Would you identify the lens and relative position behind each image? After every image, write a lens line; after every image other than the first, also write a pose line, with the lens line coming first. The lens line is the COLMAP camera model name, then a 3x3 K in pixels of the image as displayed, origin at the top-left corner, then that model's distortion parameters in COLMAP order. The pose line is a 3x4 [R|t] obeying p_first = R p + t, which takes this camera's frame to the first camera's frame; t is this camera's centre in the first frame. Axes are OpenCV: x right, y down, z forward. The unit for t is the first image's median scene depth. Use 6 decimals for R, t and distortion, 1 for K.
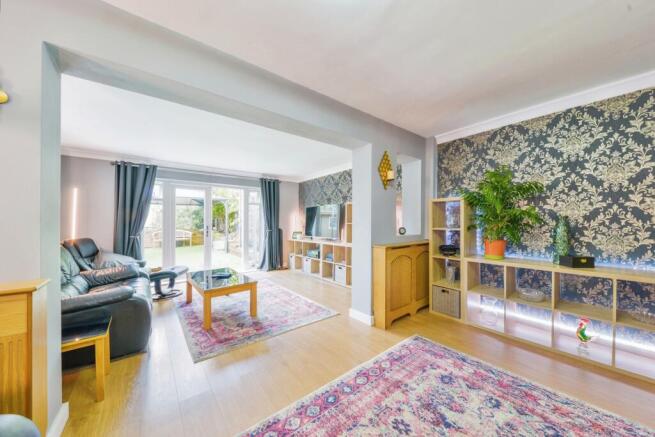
lens RADIAL K [[227.9, 0, 322.0], [0, 227.9, 217.1], [0, 0, 1]] dist [0.045359, -0.000012]
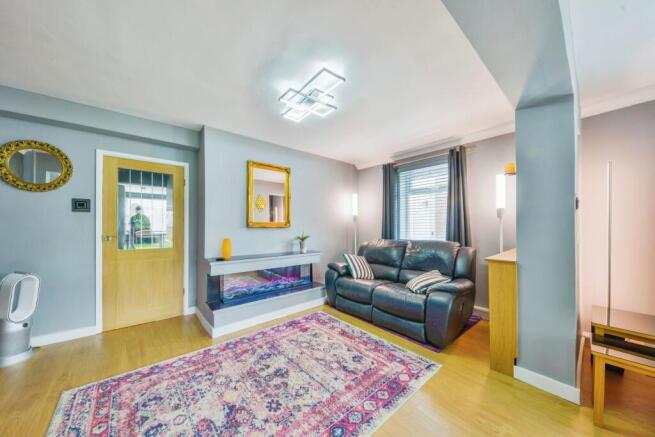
lens RADIAL K [[227.0, 0, 327.0], [0, 227.0, 230.3], [0, 0, 1]] dist [0.000717, 0.000001]
pose [[-0.997622, 0.003146, -0.068845, 0.046550], [0.003482, 0.999983, -0.004755, 0.015159], [0.068829, -0.004984, -0.997616, 0.634872]]
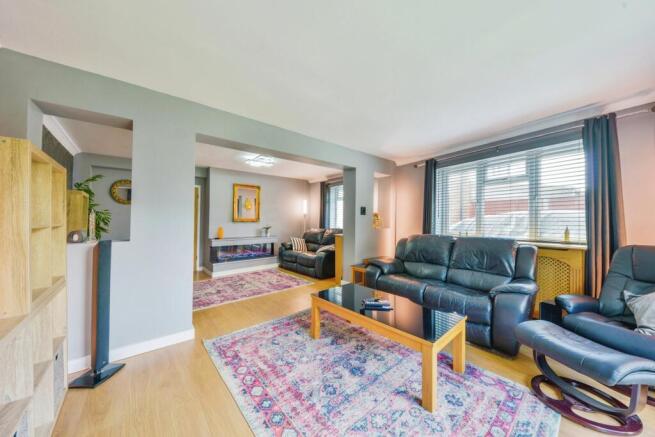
lens RADIAL K [[227.9, 0, 322.0], [0, 227.9, 217.1], [0, 0, 1]] dist [0.045359, -0.000012]
pose [[-0.999133, 0.004320, -0.041410, -0.190451], [0.005896, 0.999260, -0.038008, 0.027835], [0.041216, -0.038219, -0.998419, 1.192984]]
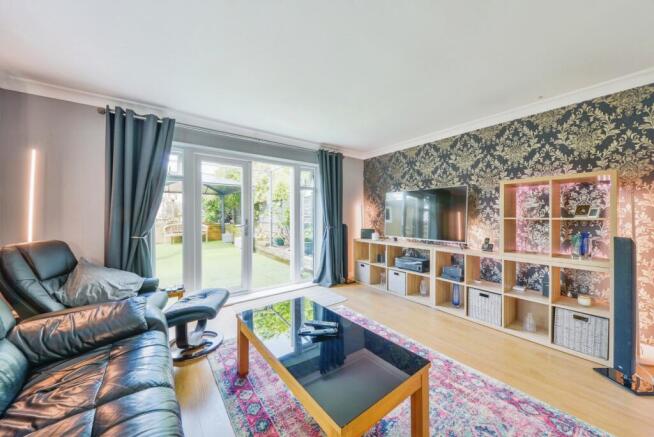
lens RADIAL K [[229.4, 0, 327.0], [0, 229.4, 218.5], [0, 0, 1]] dist [-0.007261, -0.000017]
pose [[0.999812, 0.010862, -0.016031, -0.299839], [-0.010348, 0.999441, 0.031775, 0.014390], [0.016367, -0.031603, 0.999366, 0.407671]]
